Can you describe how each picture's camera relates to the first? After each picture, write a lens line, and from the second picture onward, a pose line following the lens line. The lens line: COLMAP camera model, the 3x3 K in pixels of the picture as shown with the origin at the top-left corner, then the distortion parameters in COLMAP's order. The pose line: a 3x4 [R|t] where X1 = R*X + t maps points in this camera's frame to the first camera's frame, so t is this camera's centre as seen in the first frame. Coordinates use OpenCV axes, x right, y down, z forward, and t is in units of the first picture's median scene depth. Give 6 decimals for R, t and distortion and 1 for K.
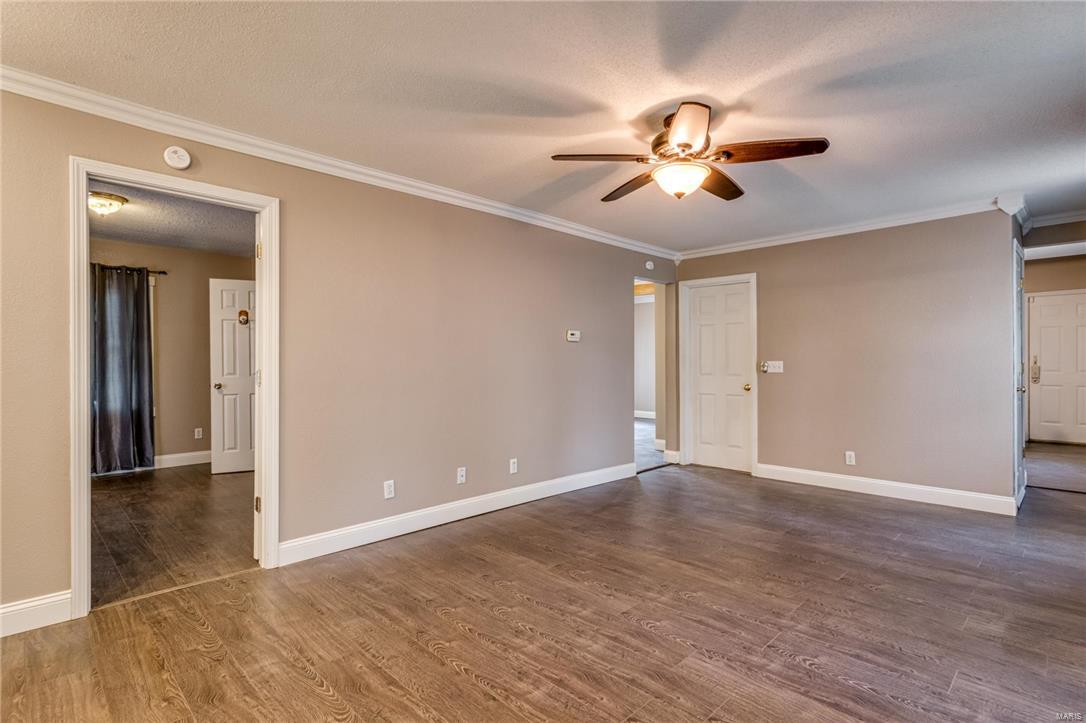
lens RADIAL K [[554.8, 0, 544.6], [0, 554.8, 364.4], [0, 0, 1]] dist [0.001631, 0.002638]
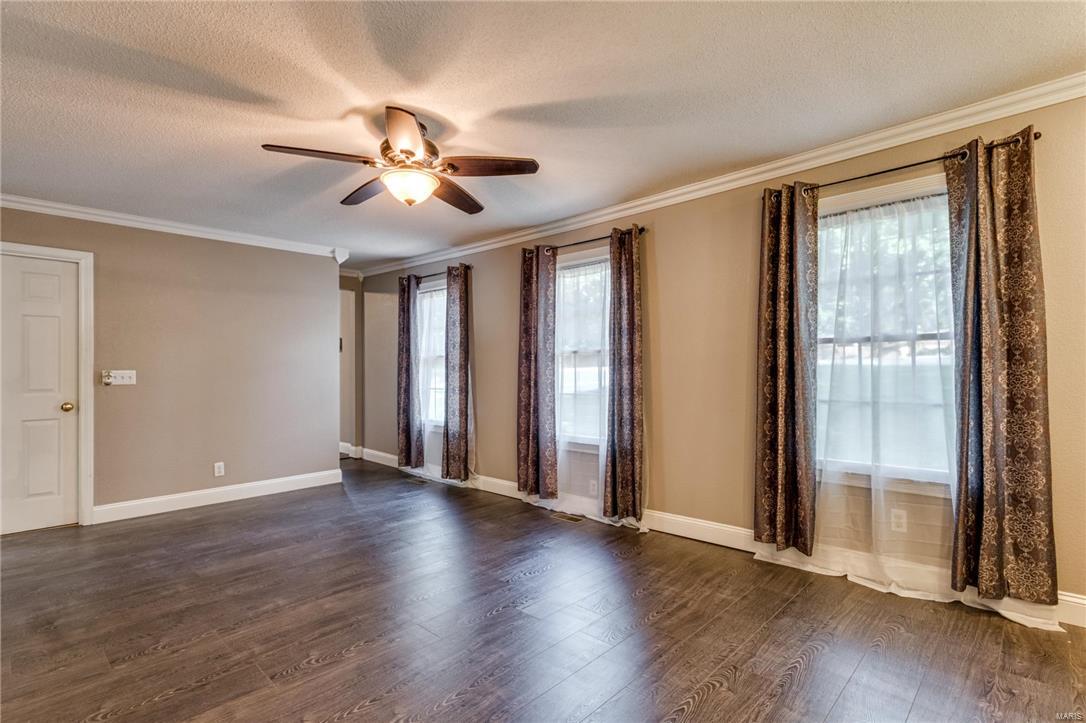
lens RADIAL K [[529.8, 0, 553.4], [0, 529.8, 355.2], [0, 0, 1]] dist [0.006437, 0.000482]
pose [[-0.055636, 0.027428, 0.998074, -0.497725], [0.014597, 0.999538, -0.026655, 0.002587], [-0.998344, 0.013086, -0.056011, 0.549245]]
